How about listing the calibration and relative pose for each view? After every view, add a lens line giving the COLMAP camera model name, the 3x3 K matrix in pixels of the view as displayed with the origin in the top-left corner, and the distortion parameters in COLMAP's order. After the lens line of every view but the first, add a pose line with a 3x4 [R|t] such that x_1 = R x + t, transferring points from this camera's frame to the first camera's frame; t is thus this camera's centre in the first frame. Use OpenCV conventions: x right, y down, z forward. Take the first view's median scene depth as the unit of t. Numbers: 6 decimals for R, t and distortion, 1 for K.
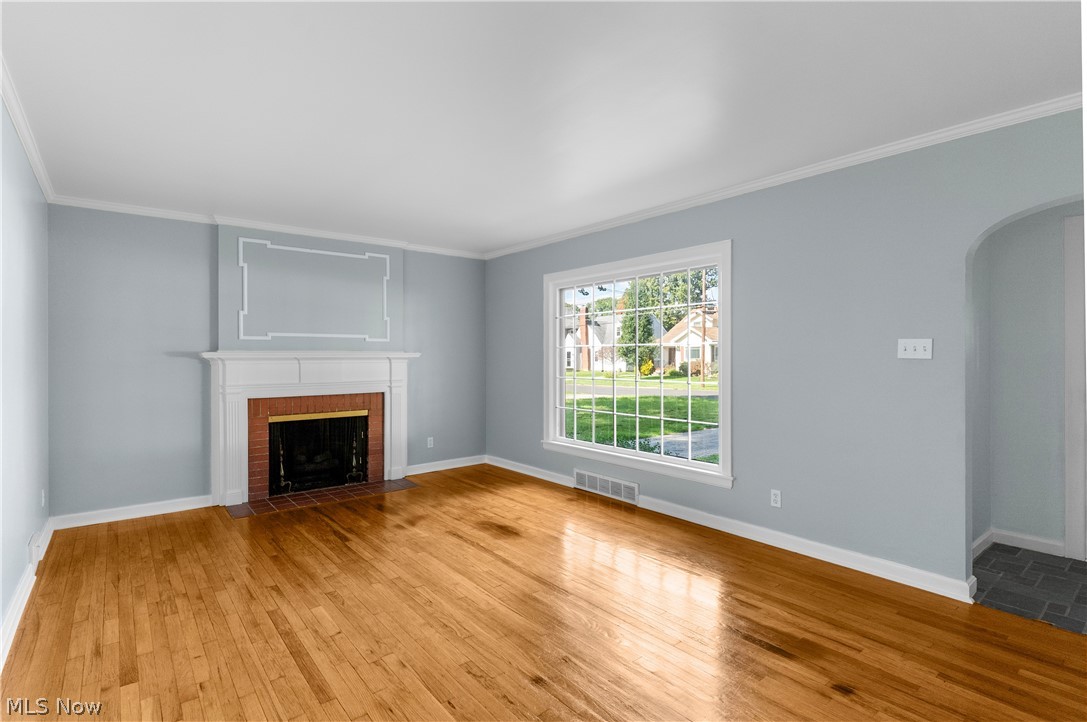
lens RADIAL K [[526.4, 0, 538.0], [0, 526.4, 358.3], [0, 0, 1]] dist [-0.004105, -0.000652]
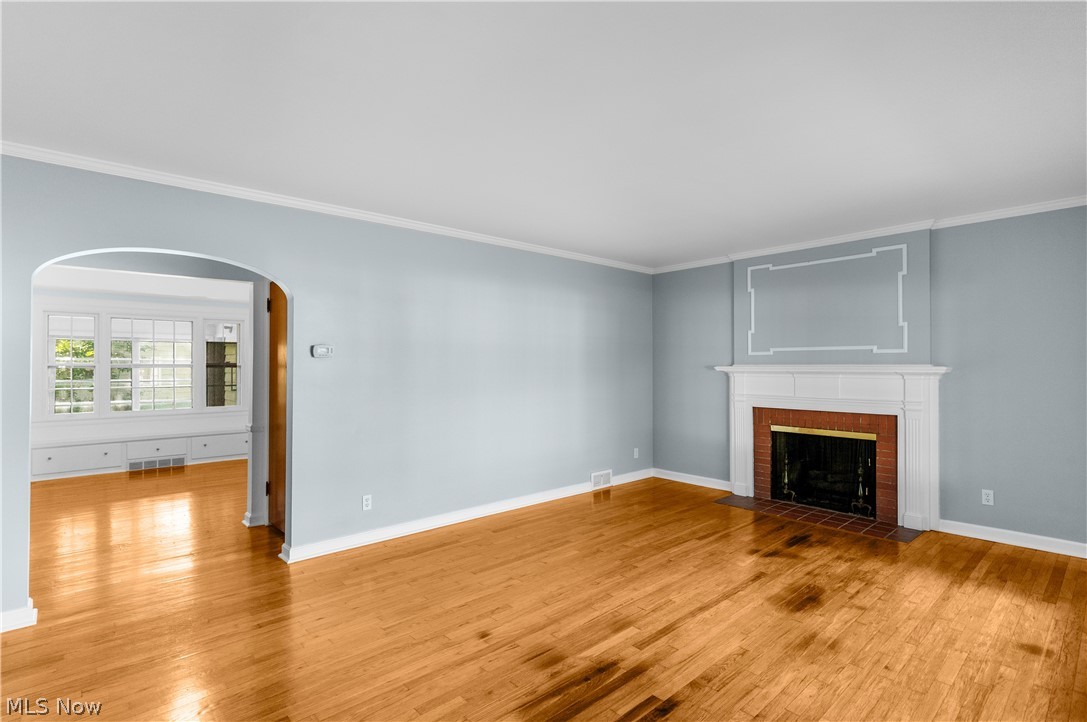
lens RADIAL K [[526.4, 0, 538.0], [0, 526.4, 358.3], [0, 0, 1]] dist [-0.004105, -0.000652]
pose [[0.040741, -0.010276, -0.999117, 0.581456], [-0.002377, 0.999943, -0.010382, -0.015777], [0.999167, 0.002798, 0.040715, 0.492398]]
